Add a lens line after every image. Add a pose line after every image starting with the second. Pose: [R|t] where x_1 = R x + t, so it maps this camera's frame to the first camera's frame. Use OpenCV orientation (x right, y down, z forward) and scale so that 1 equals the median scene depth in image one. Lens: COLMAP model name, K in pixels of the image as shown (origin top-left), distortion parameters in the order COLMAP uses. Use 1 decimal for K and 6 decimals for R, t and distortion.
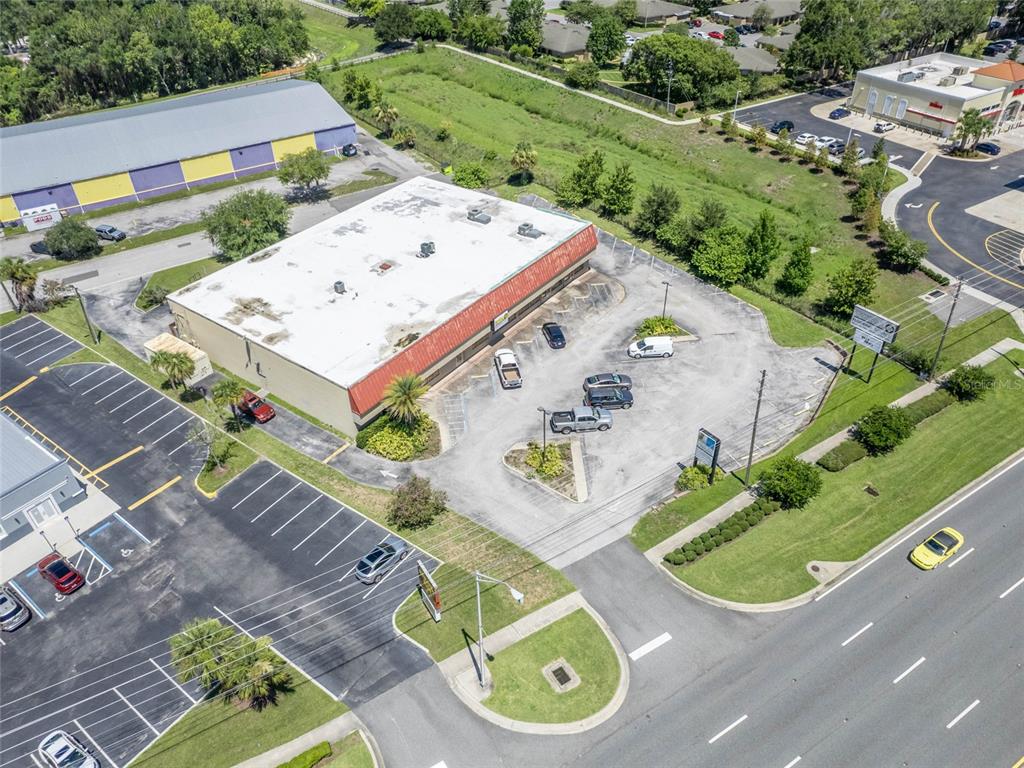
lens RADIAL K [[732.3, 0, 513.7], [0, 732.3, 382.1], [0, 0, 1]] dist [-0.075871, 0.066873]
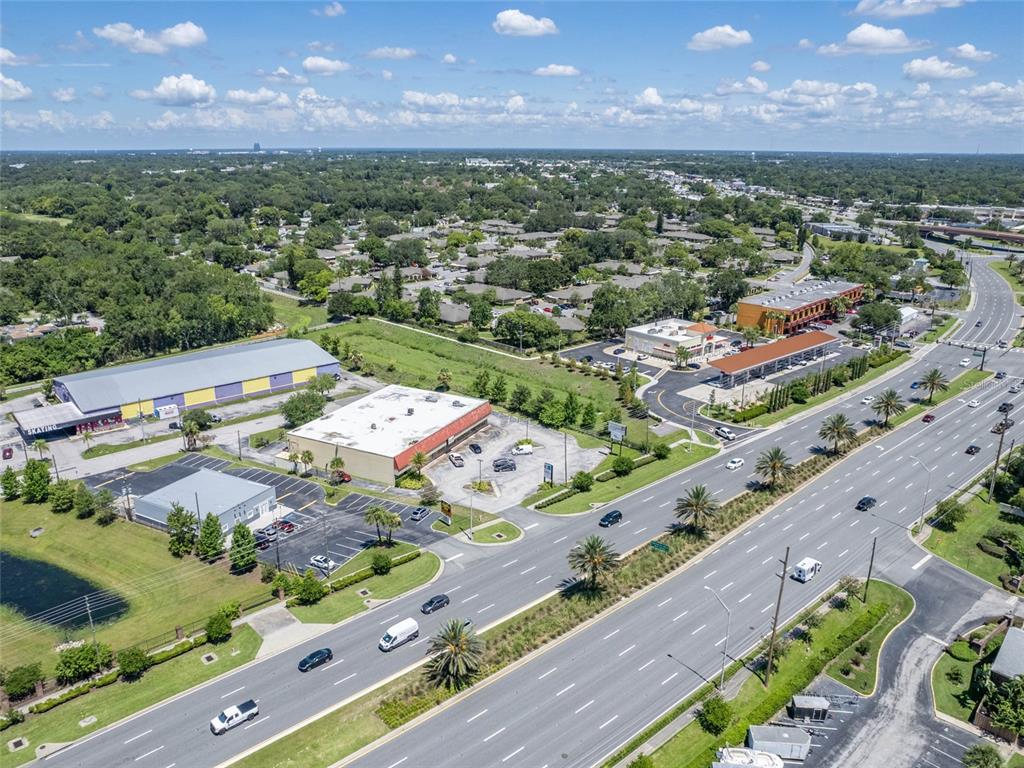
lens RADIAL K [[752.7, 0, 477.8], [0, 752.7, 384.1], [0, 0, 1]] dist [-0.045195, 0.000981]
pose [[0.990334, -0.021029, 0.137098, -0.176423], [0.066242, 0.940136, -0.334299, 0.371378], [-0.121861, 0.340149, 0.932442, -0.814985]]
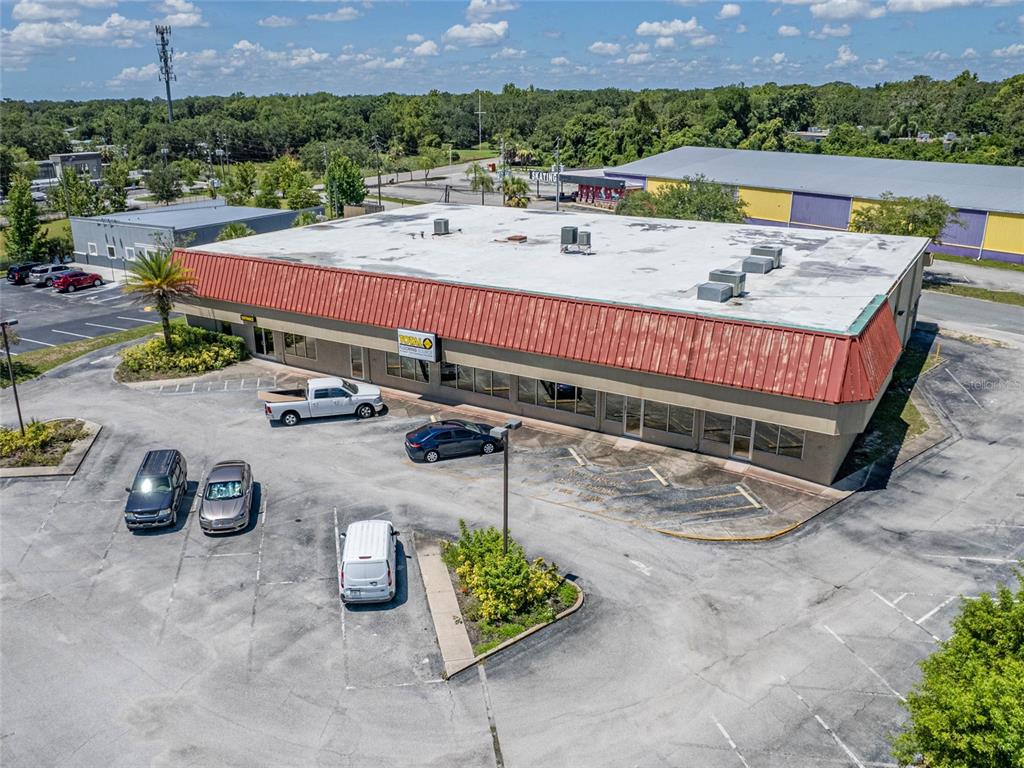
lens RADIAL K [[844.4, 0, 485.0], [0, 844.4, 384.3], [0, 0, 1]] dist [-0.052142, 0.006971]
pose [[0.065957, 0.340505, -0.937926, 0.386516], [-0.594603, 0.768266, 0.237098, -0.167201], [0.801310, 0.542055, 0.253138, 0.684489]]
